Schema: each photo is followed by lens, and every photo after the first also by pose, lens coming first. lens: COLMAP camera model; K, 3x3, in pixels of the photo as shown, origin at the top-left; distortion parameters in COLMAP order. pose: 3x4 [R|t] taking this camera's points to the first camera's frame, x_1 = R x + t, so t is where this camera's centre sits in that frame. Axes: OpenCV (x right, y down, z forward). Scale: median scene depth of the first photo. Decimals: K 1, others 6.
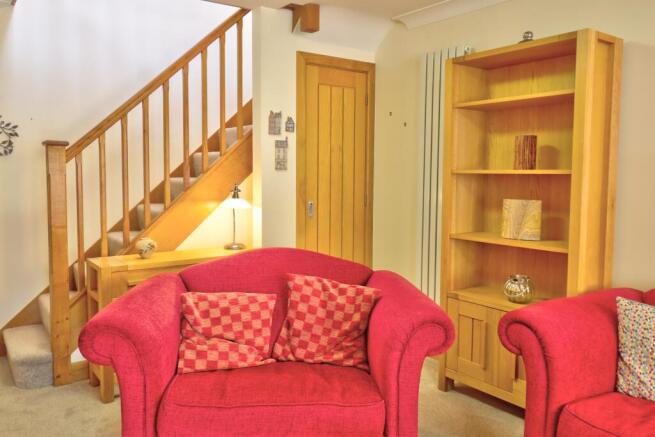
lens RADIAL K [[524.7, 0, 327.6], [0, 524.7, 207.5], [0, 0, 1]] dist [-0.005463, -0.001702]
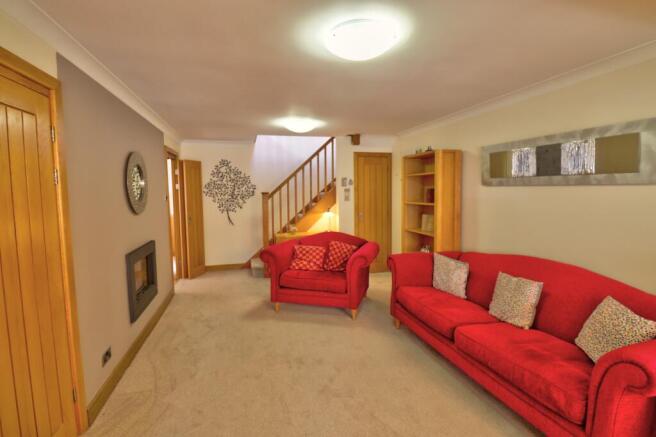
lens RADIAL K [[311.8, 0, 331.8], [0, 311.8, 209.2], [0, 0, 1]] dist [-0.017125, -0.003335]
pose [[0.939398, 0.005093, -0.342792, 0.393433], [-0.005567, 0.999984, -0.000399, -0.034163], [0.342784, 0.002283, 0.939411, -0.456696]]
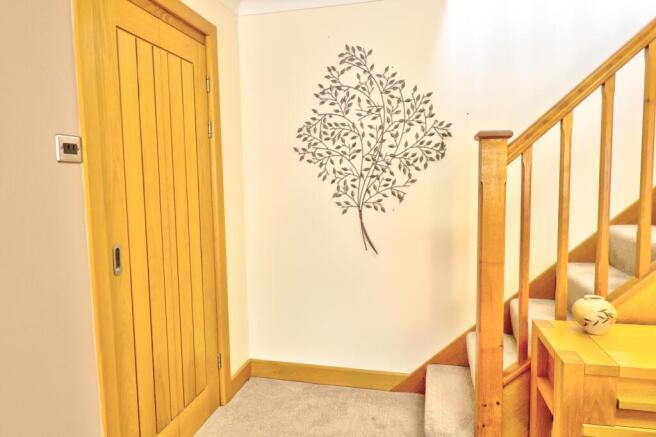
lens RADIAL K [[414.3, 0, 329.4], [0, 414.3, 217.6], [0, 0, 1]] dist [0.002947, -0.003040]
pose [[0.650502, 0.049191, -0.757910, -0.243098], [-0.025829, 0.998756, 0.042655, -0.034969], [0.759065, -0.008171, 0.650963, 0.484400]]
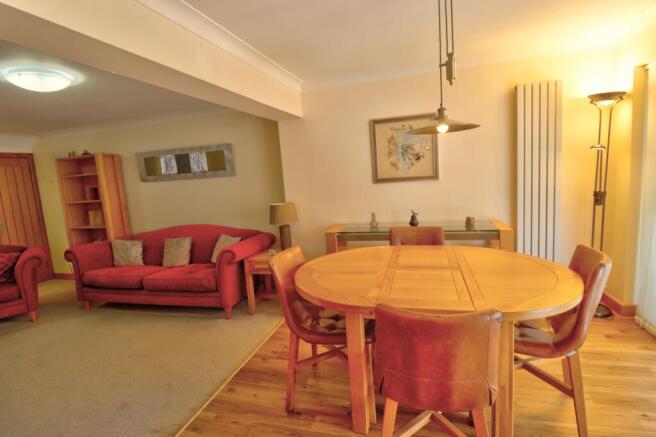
lens RADIAL K [[311.8, 0, 333.2], [0, 311.8, 212.7], [0, 0, 1]] dist [-0.017125, -0.003335]
pose [[0.774599, -0.141821, 0.616346, 0.300669], [0.115613, 0.989865, 0.082470, 0.004197], [-0.621795, 0.007376, 0.783145, -0.921977]]
